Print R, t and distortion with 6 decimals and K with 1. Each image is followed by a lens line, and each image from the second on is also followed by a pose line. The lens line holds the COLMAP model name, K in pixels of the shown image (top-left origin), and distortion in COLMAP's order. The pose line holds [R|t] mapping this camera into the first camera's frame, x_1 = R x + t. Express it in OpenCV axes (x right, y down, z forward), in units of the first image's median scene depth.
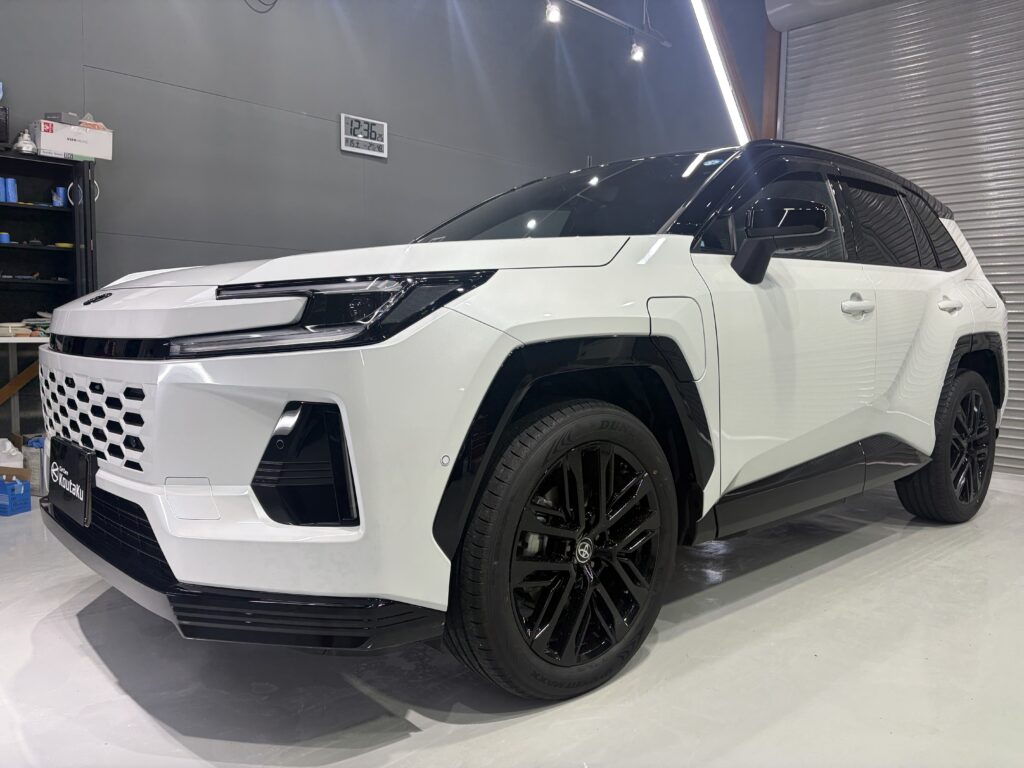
lens RADIAL K [[787.6, 0, 512.0], [0, 787.6, 384.0], [0, 0, 1]] dist [0.032105, -0.047957]
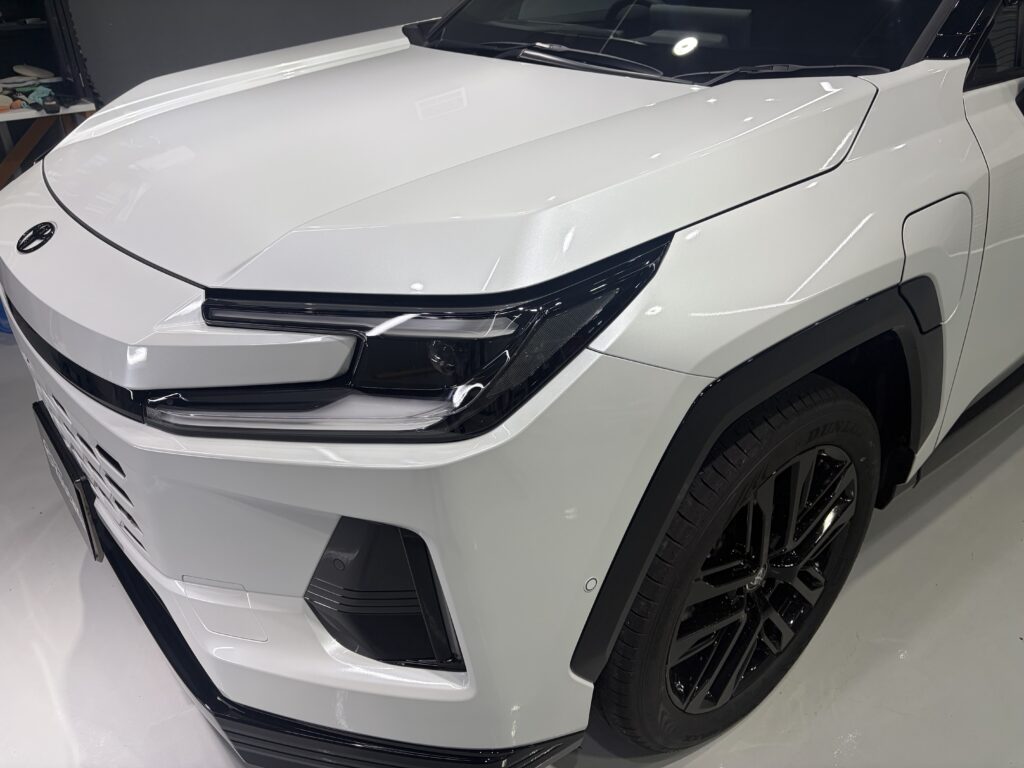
lens RADIAL K [[777.5, 0, 512.0], [0, 777.5, 384.0], [0, 0, 1]] dist [0.022609, -0.007410]
pose [[0.997194, 0.007625, -0.074468, -0.091353], [0.024947, 0.904078, 0.426638, -0.291369], [0.070578, -0.427299, 0.901351, 0.434679]]
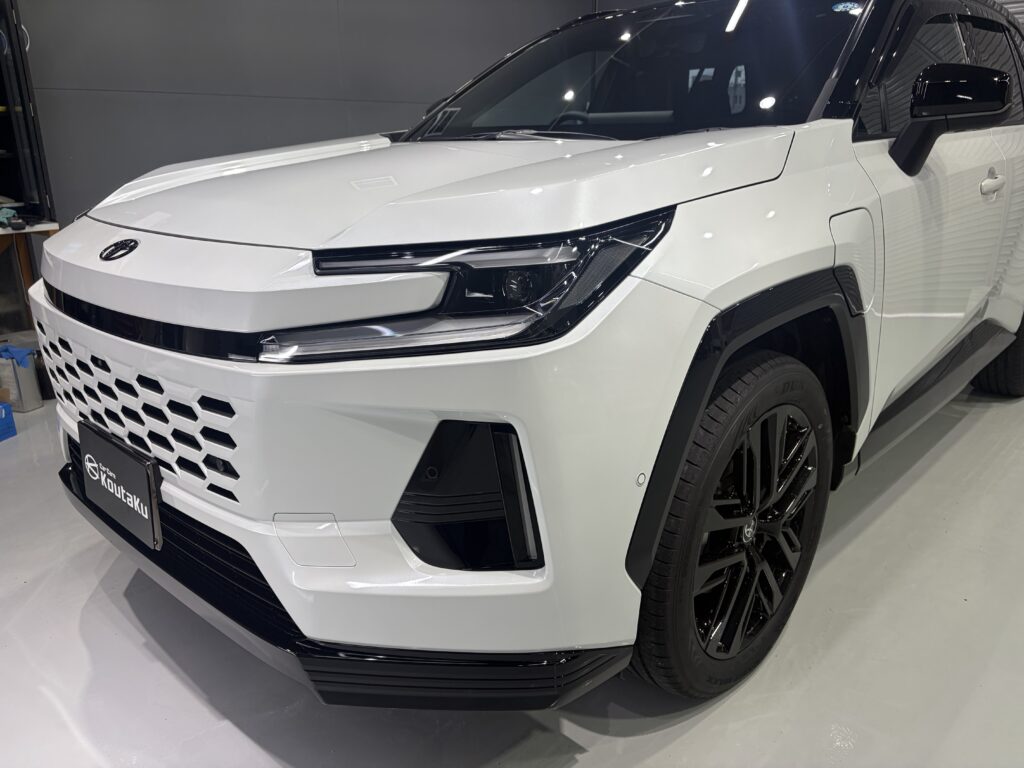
lens RADIAL K [[787.6, 0, 512.0], [0, 787.6, 384.0], [0, 0, 1]] dist [0.032105, -0.047957]
pose [[0.996827, -0.048401, 0.063200, -0.228760], [0.032649, 0.972656, 0.229945, -0.158632], [-0.072601, -0.227152, 0.971149, 0.242338]]
